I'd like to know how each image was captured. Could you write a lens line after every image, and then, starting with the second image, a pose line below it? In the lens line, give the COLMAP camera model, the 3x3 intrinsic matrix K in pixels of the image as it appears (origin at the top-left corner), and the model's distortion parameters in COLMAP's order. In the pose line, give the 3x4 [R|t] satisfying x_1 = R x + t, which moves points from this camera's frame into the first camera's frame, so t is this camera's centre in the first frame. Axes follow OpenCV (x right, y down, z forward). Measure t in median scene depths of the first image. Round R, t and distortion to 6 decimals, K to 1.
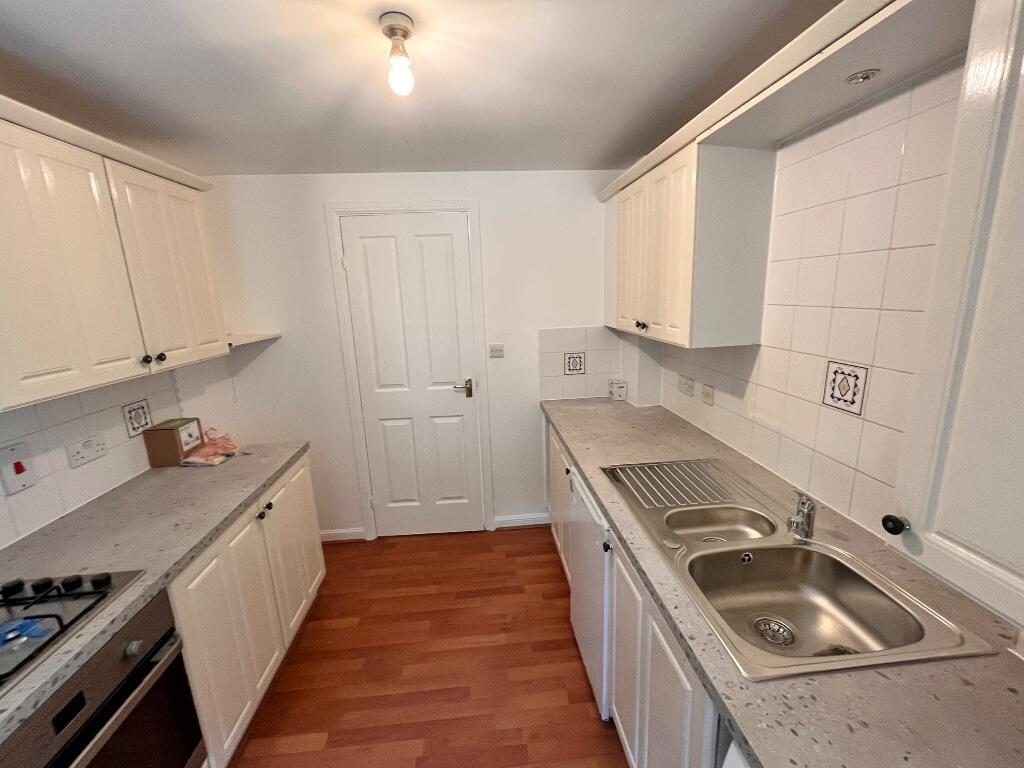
lens RADIAL K [[418.9, 0, 511.3], [0, 418.9, 384.4], [0, 0, 1]] dist [-0.000906, -0.000043]
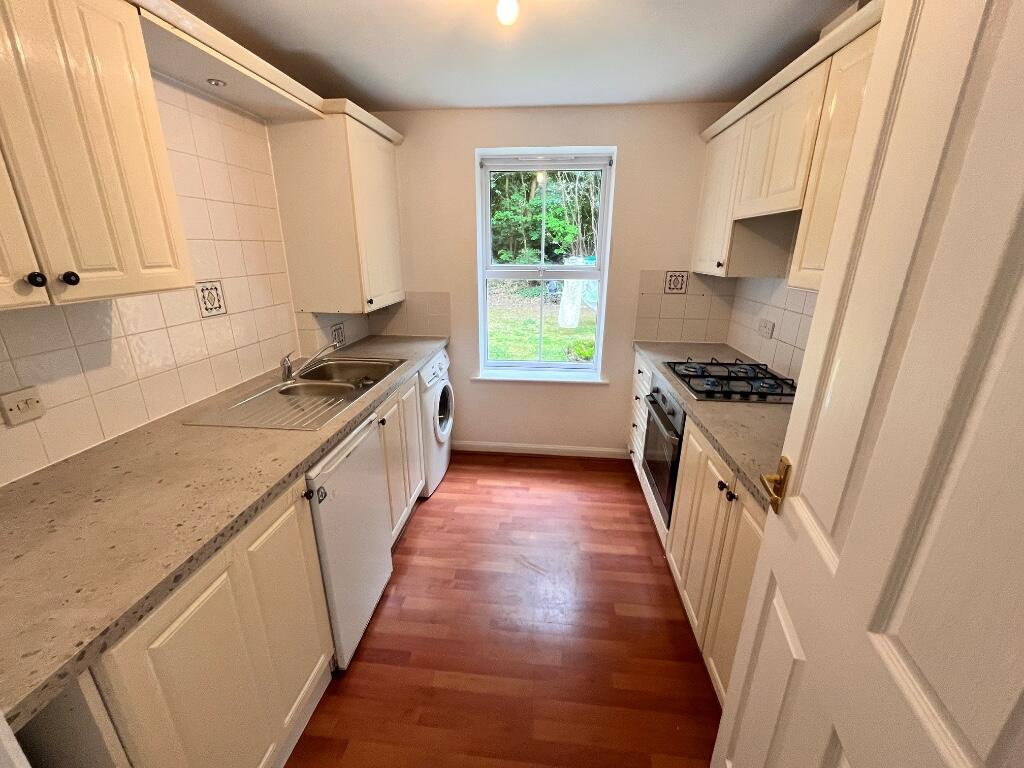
lens RADIAL K [[418.9, 0, 510.1], [0, 418.9, 383.7], [0, 0, 1]] dist [0.000300, 0.000002]
pose [[-0.981930, -0.027543, 0.187229, -0.343036], [0.071150, 0.863036, 0.500107, -0.290601], [-0.175360, 0.504392, -0.845481, 1.663595]]
